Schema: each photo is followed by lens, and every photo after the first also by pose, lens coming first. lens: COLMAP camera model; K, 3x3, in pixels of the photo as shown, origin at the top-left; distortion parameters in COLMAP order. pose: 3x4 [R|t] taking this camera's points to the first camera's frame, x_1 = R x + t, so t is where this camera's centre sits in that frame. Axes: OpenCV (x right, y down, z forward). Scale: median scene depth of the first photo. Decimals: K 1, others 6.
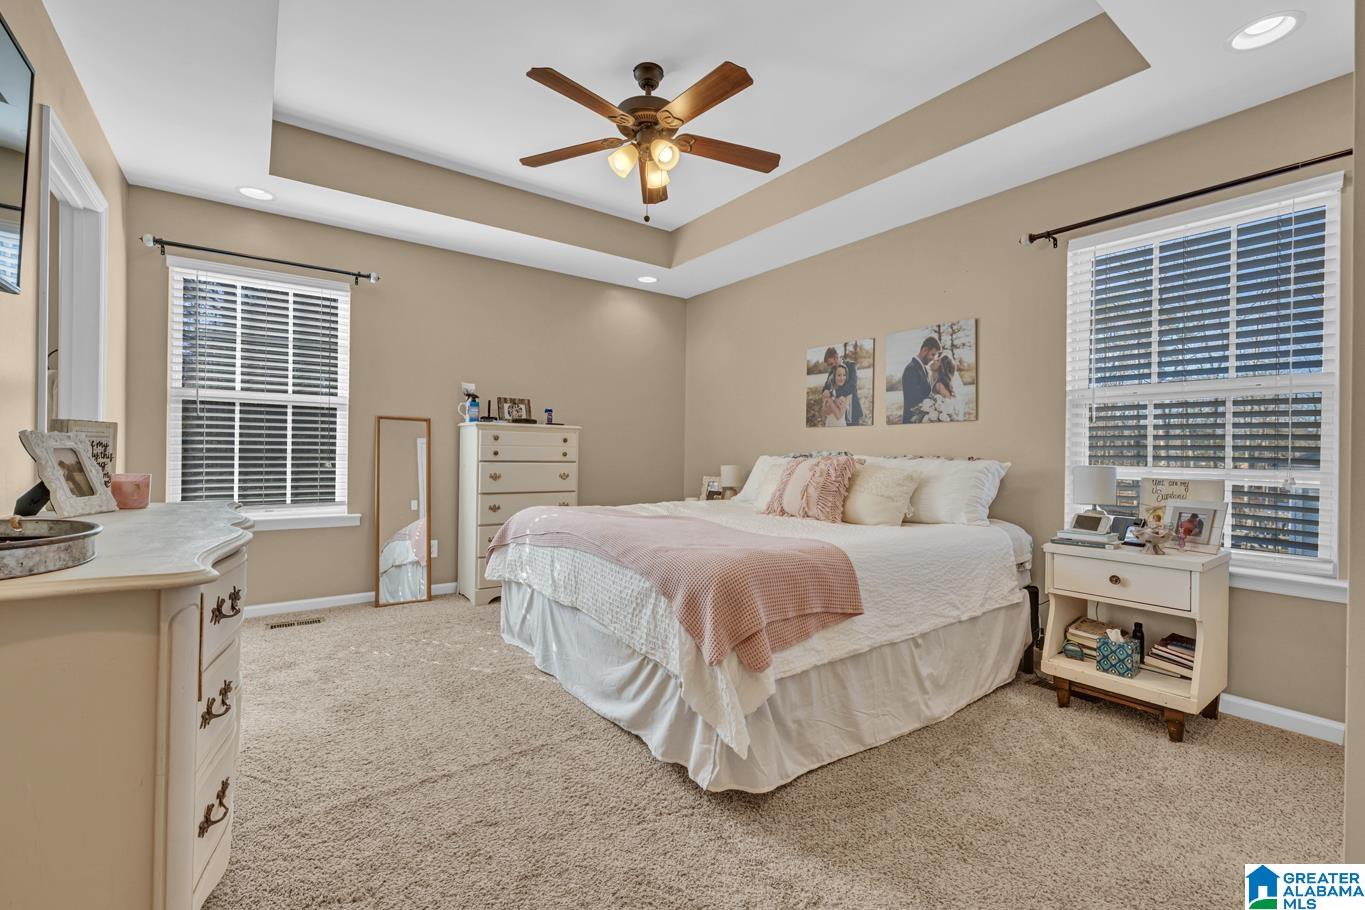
lens RADIAL K [[582.2, 0, 678.7], [0, 582.2, 451.5], [0, 0, 1]] dist [-0.004412, -0.000248]
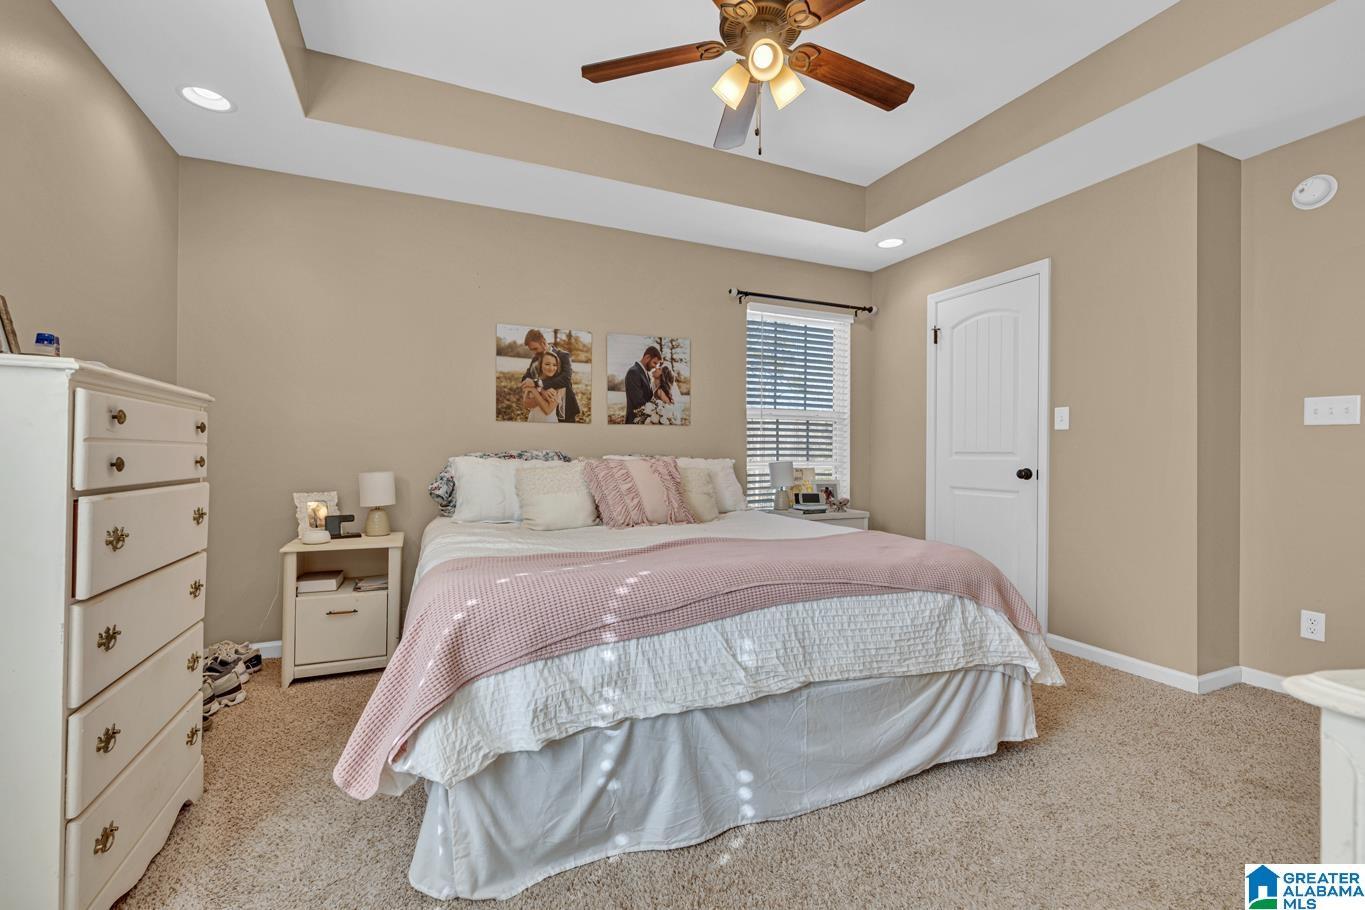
lens RADIAL K [[582.2, 0, 686.3], [0, 582.2, 450.1], [0, 0, 1]] dist [-0.004412, -0.000248]
pose [[0.210711, -0.005926, 0.977530, -0.608042], [-0.005826, 0.999956, 0.007318, -0.010037], [-0.977531, -0.007238, 0.210668, 0.687476]]
